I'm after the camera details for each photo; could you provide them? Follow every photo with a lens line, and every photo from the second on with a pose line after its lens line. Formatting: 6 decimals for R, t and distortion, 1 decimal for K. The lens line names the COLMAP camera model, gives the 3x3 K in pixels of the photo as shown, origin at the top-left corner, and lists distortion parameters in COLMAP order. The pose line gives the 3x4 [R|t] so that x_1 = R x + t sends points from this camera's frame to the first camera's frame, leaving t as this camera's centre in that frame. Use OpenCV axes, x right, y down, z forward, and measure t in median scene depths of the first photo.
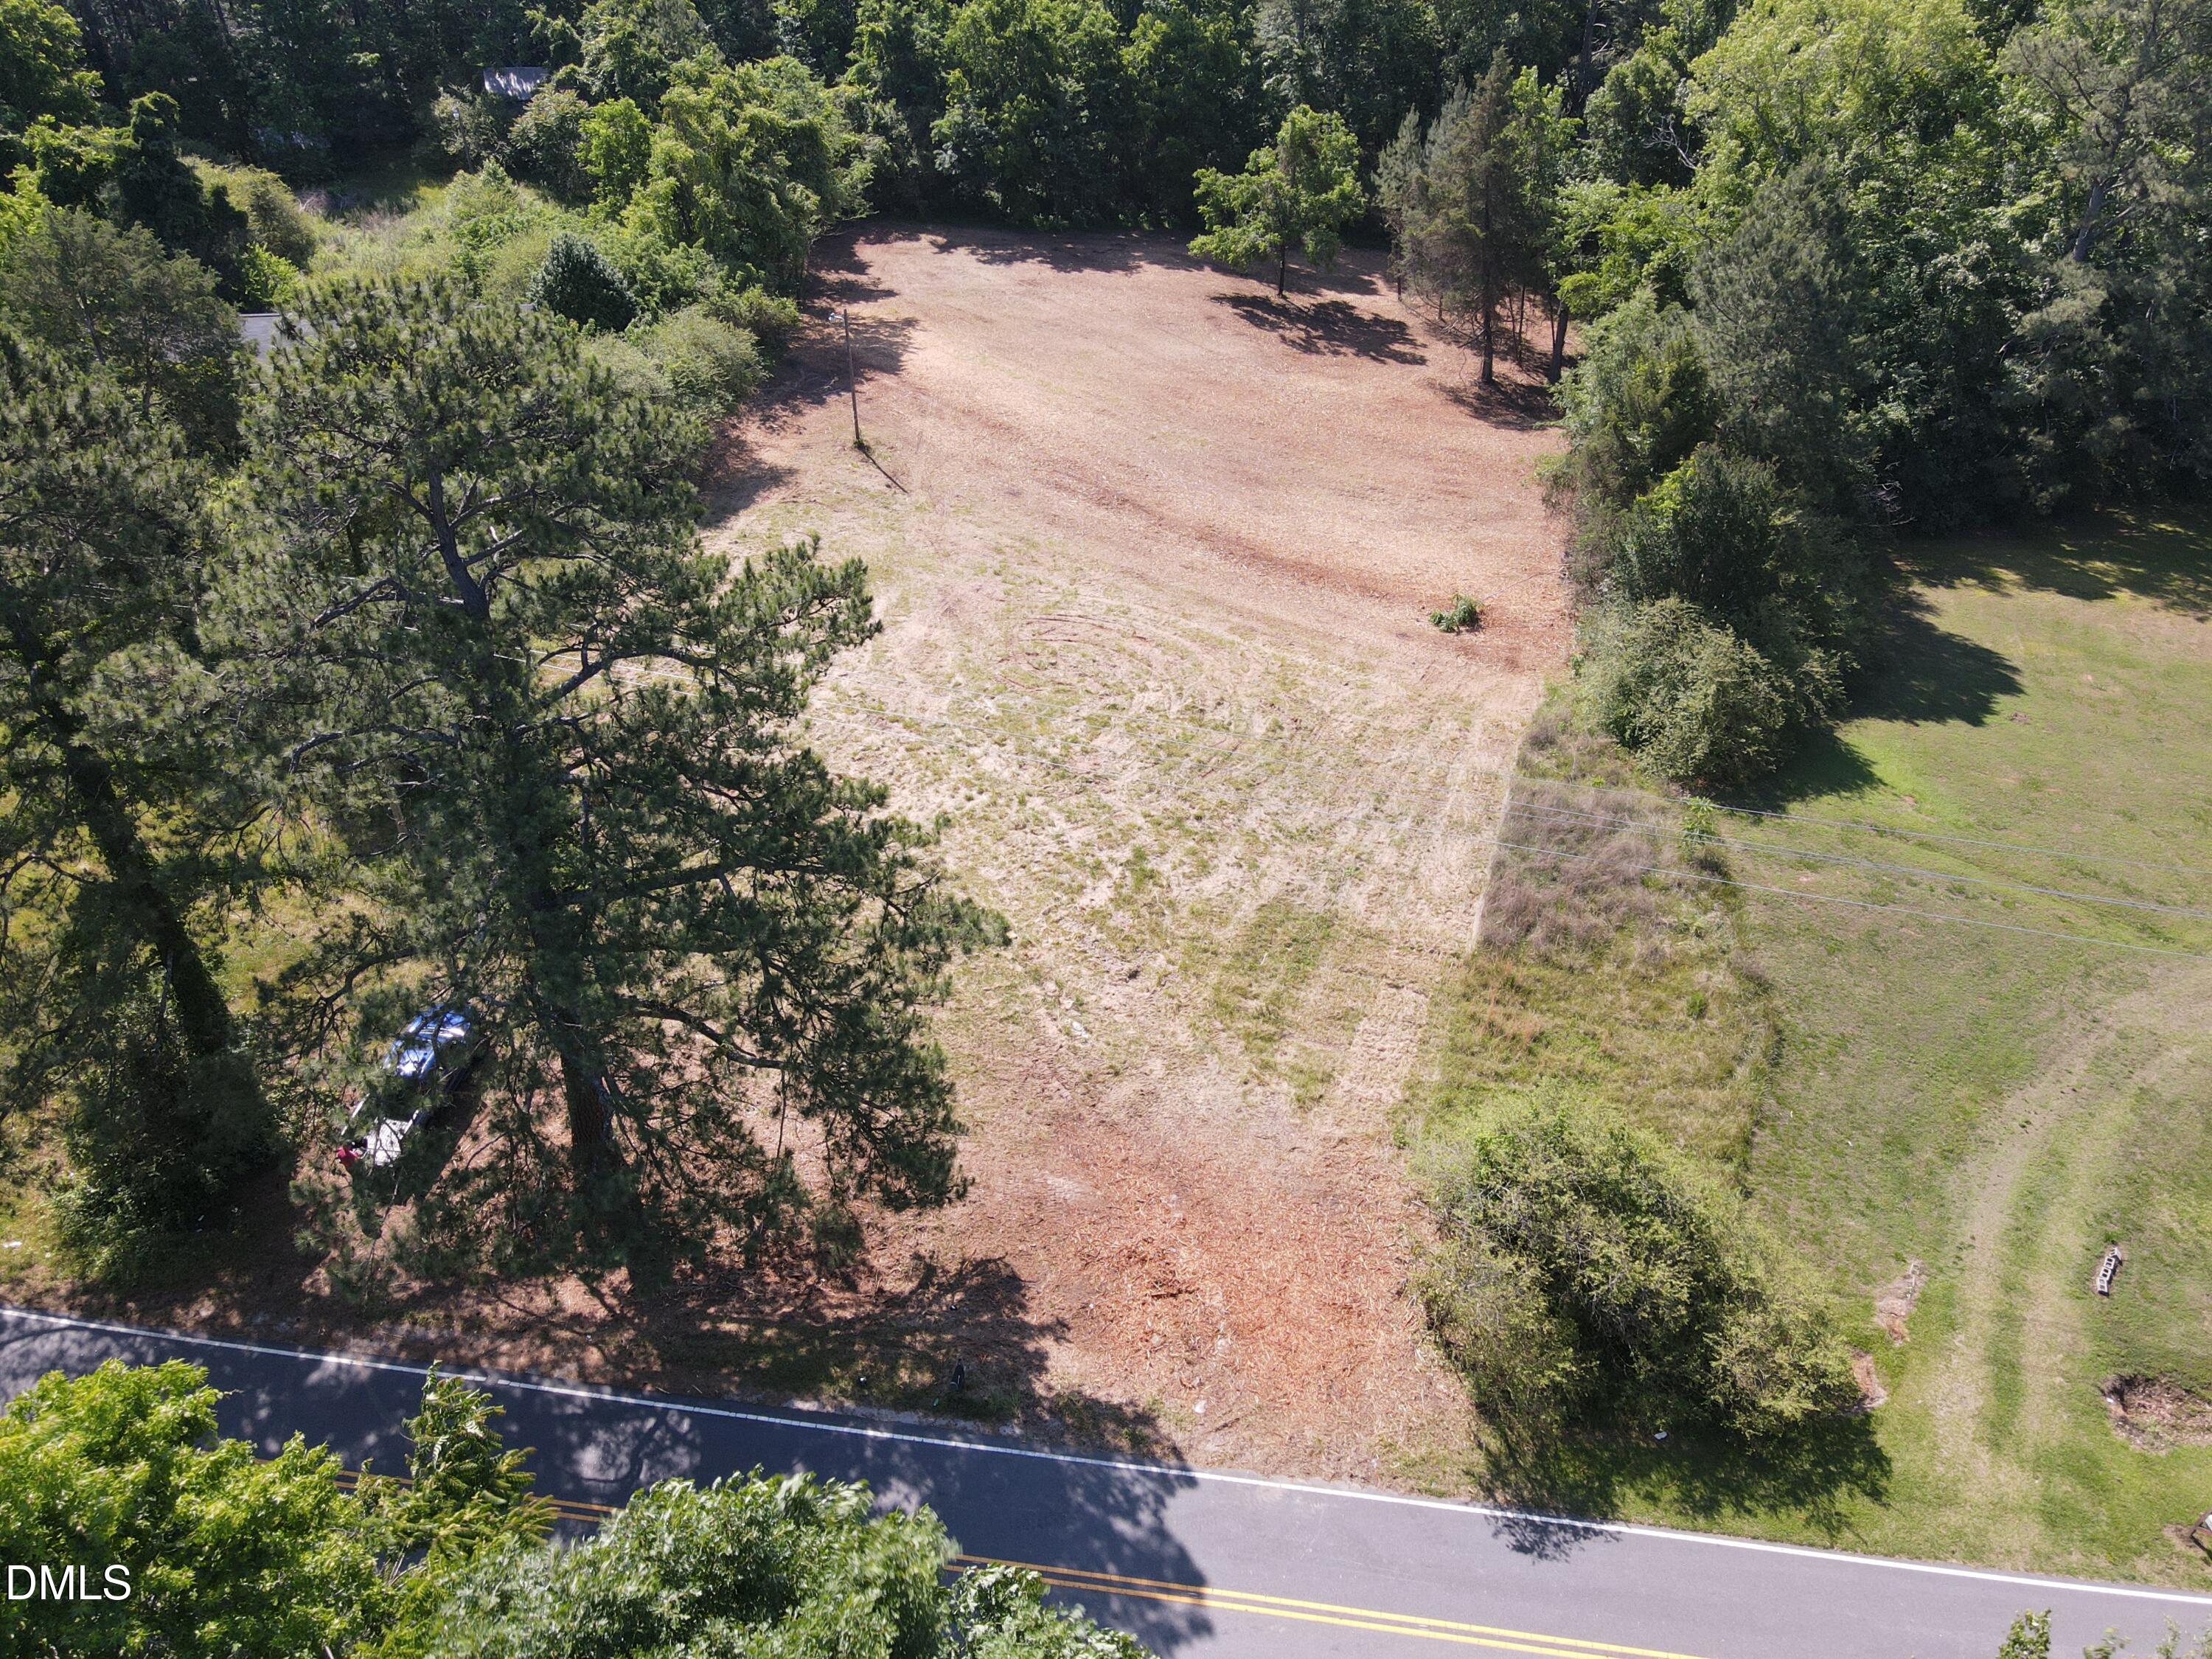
lens RADIAL K [[1606.4, 0, 1106.0], [0, 1606.4, 829.5], [0, 0, 1]] dist [0.005436, 0.018706]
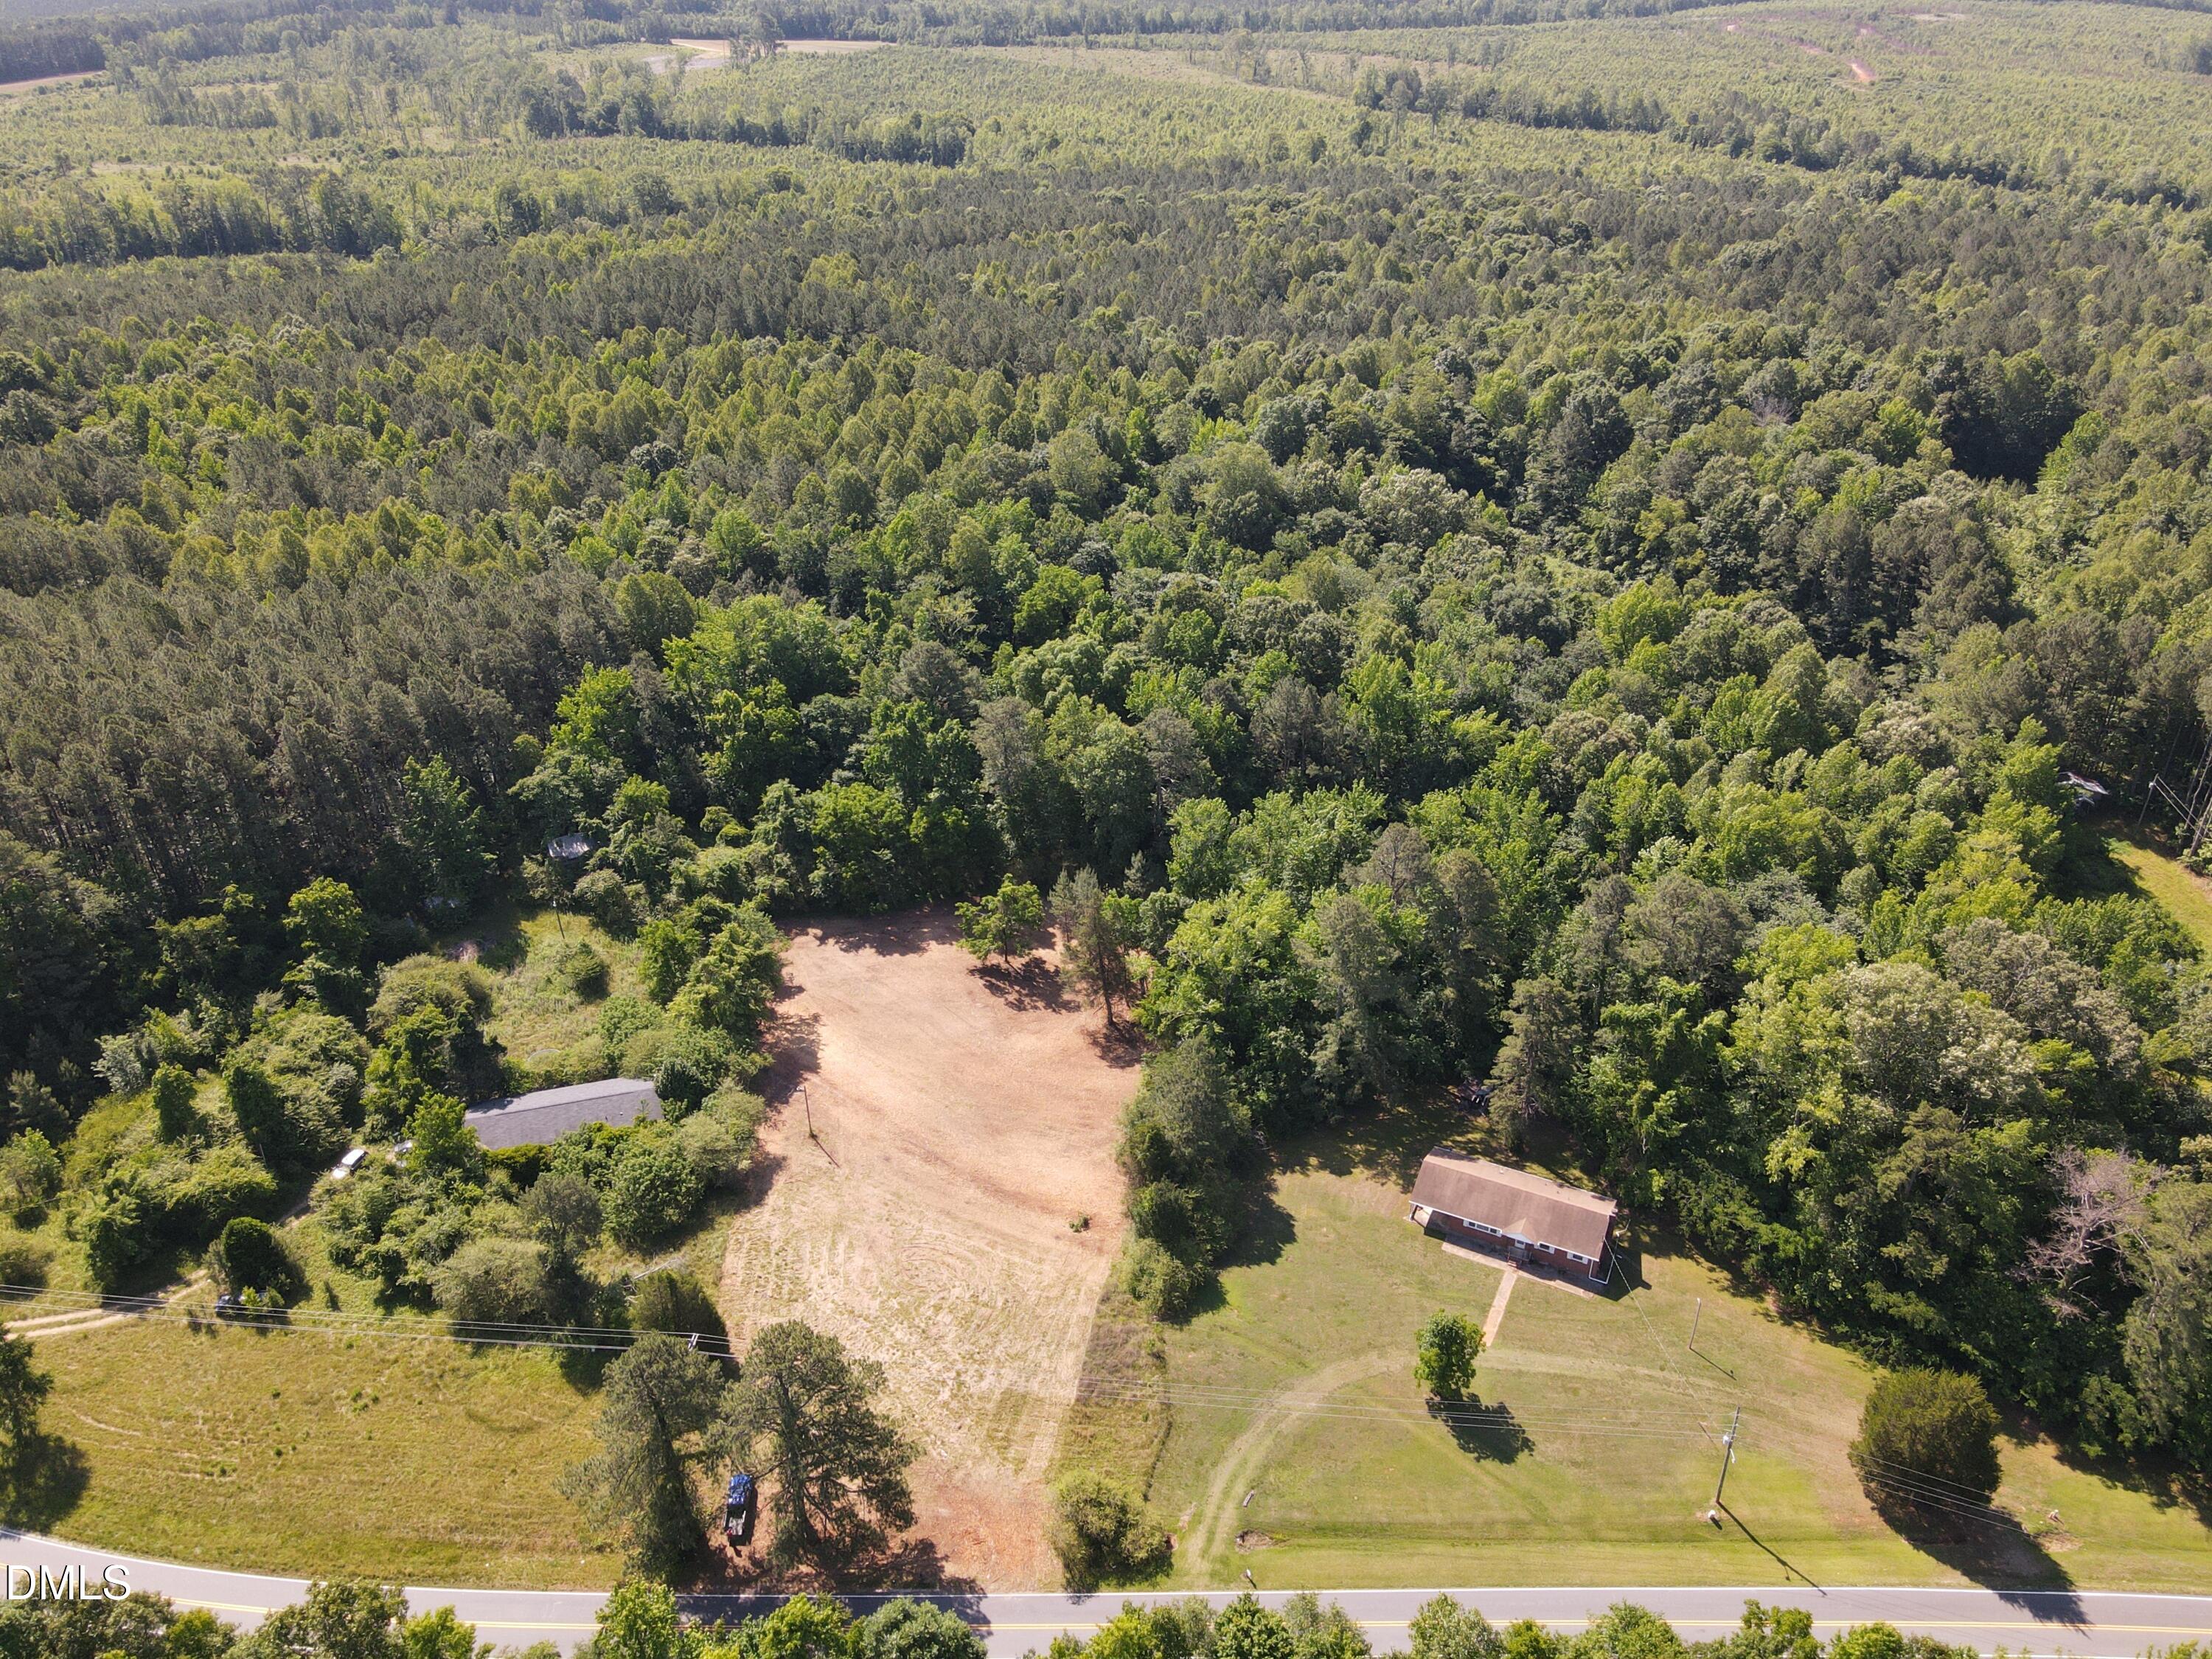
lens RADIAL K [[1606.4, 0, 1106.0], [0, 1606.4, 829.5], [0, 0, 1]] dist [0.005436, 0.018706]
pose [[0.989018, -0.075067, 0.127309, -0.009229], [0.085183, 0.993465, -0.075974, -0.656922], [-0.120774, 0.085984, 0.988949, -1.790553]]
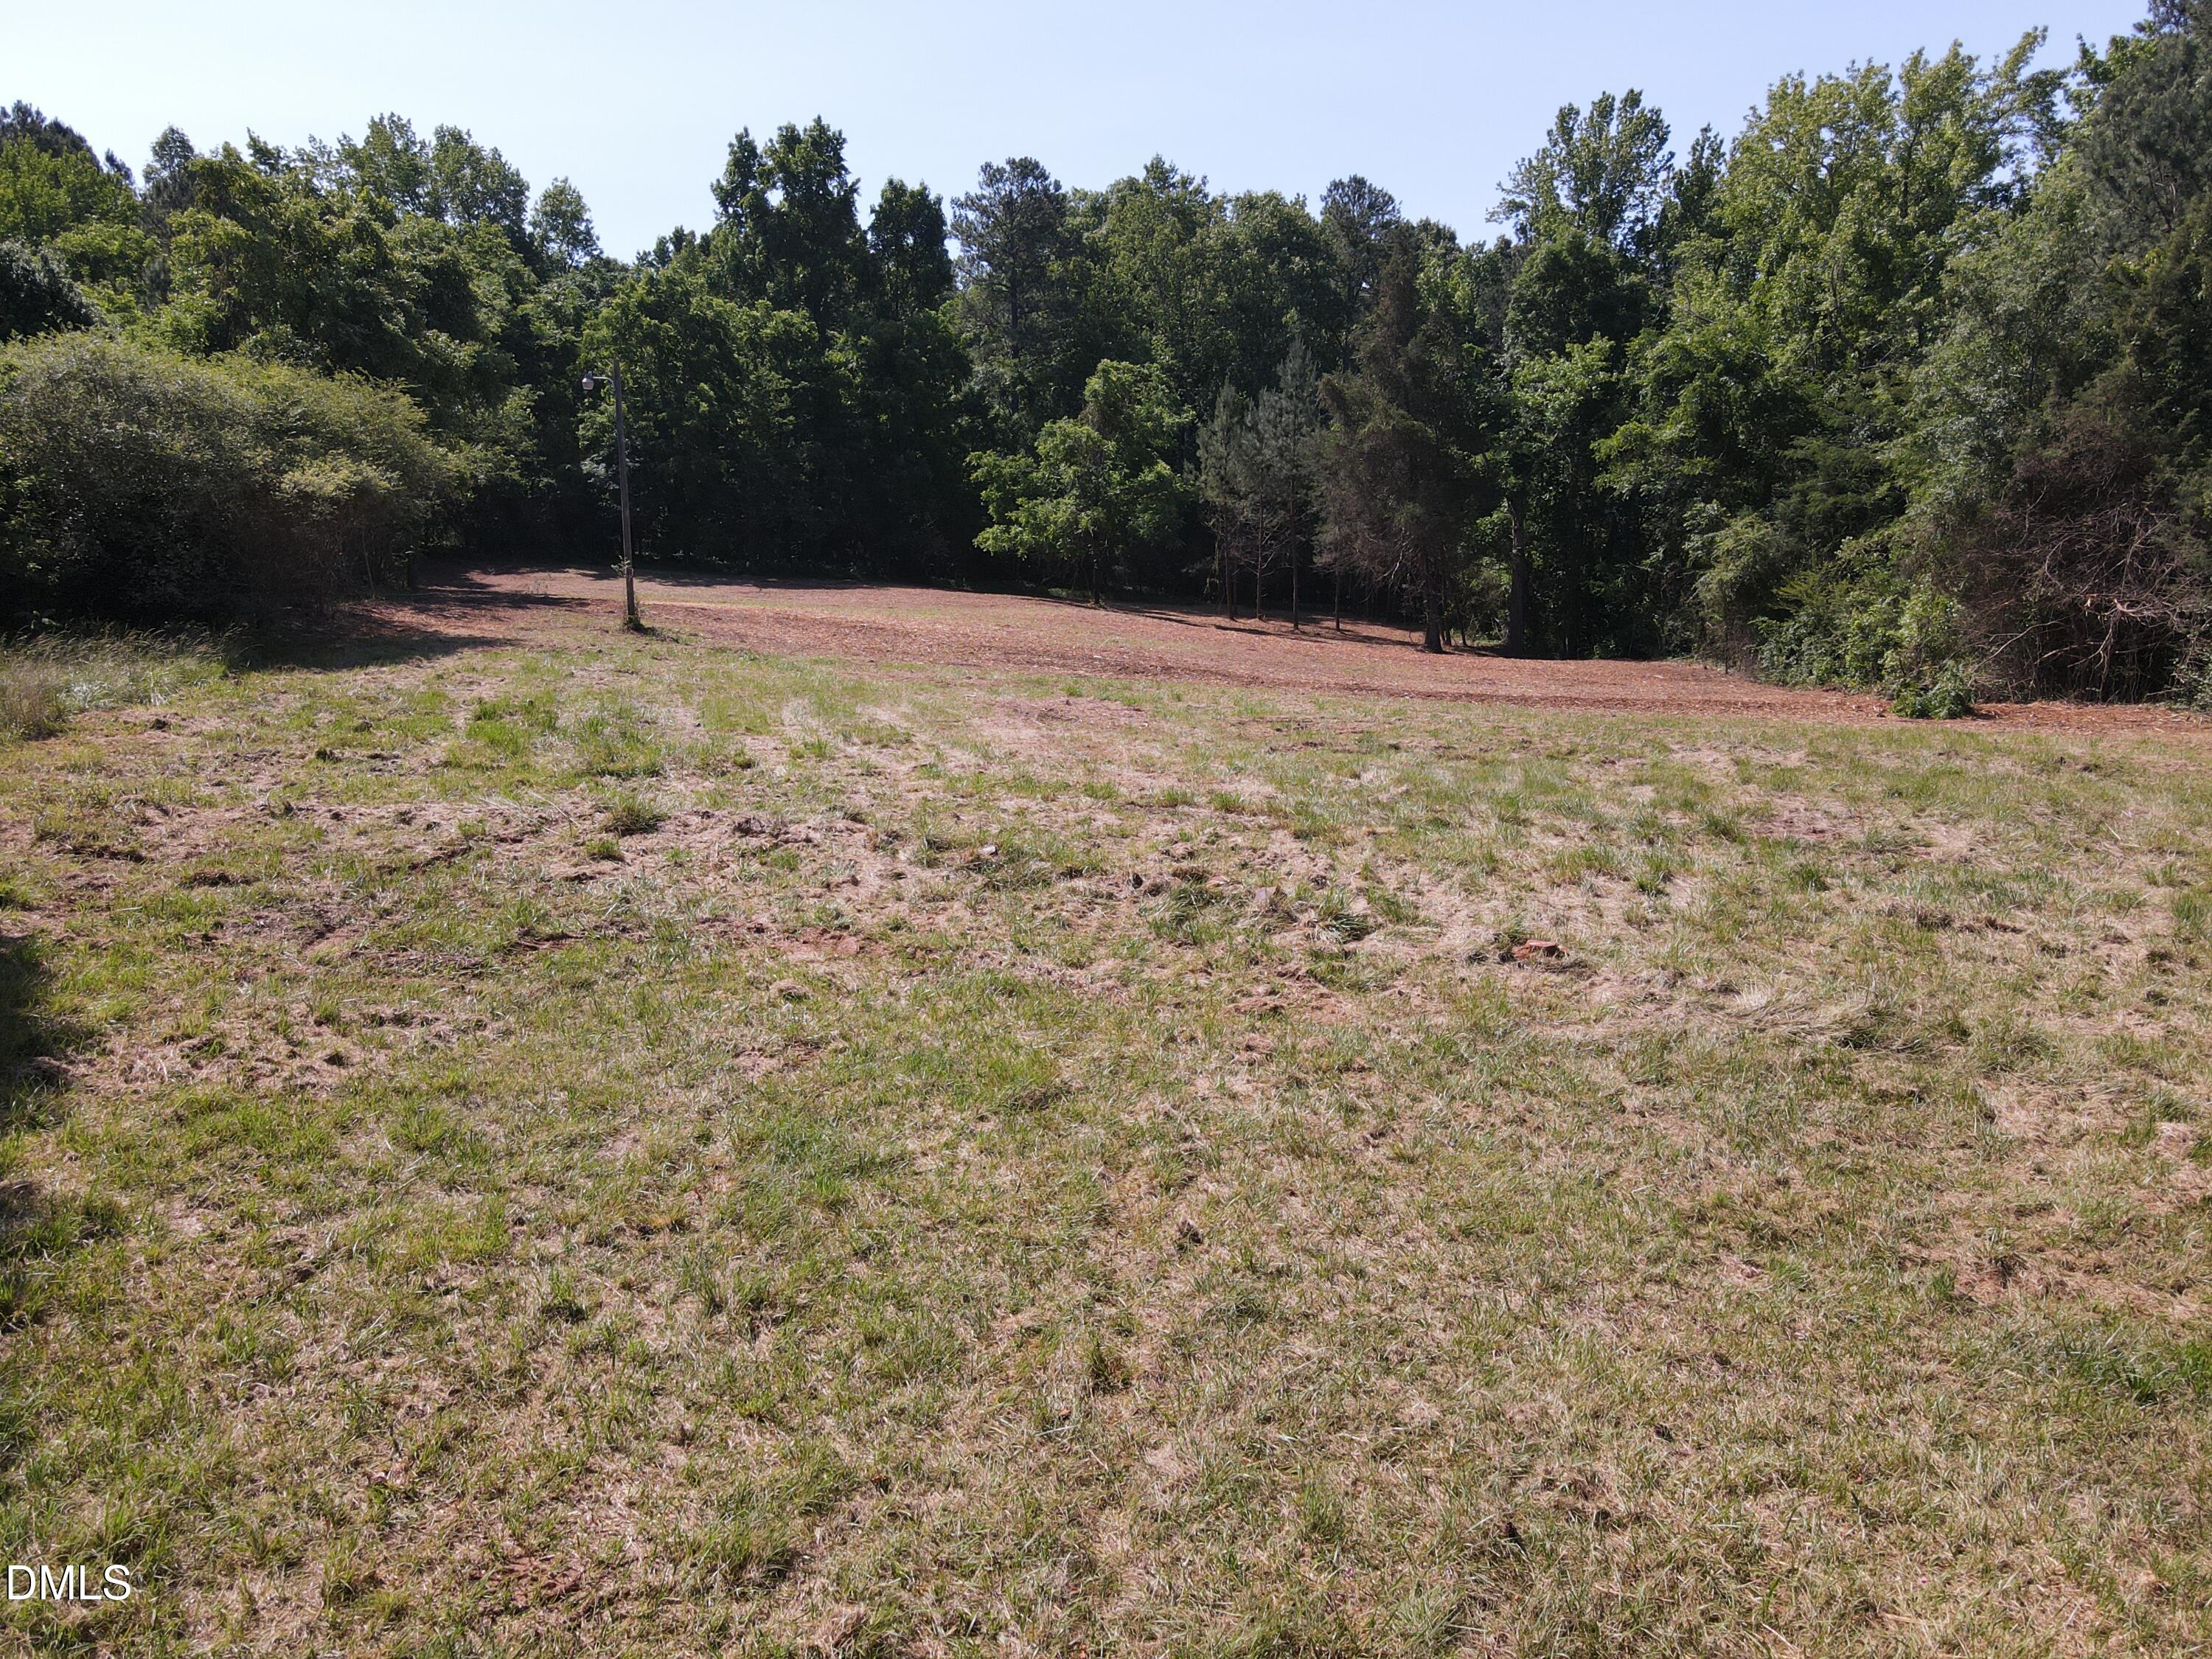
lens RADIAL K [[1606.4, 0, 1106.0], [0, 1606.4, 829.5], [0, 0, 1]] dist [0.005436, 0.018706]
pose [[0.945650, -0.058389, 0.319901, -0.259452], [0.172959, 0.923370, -0.342744, 0.040270], [-0.275374, 0.379446, 0.883284, 0.753176]]
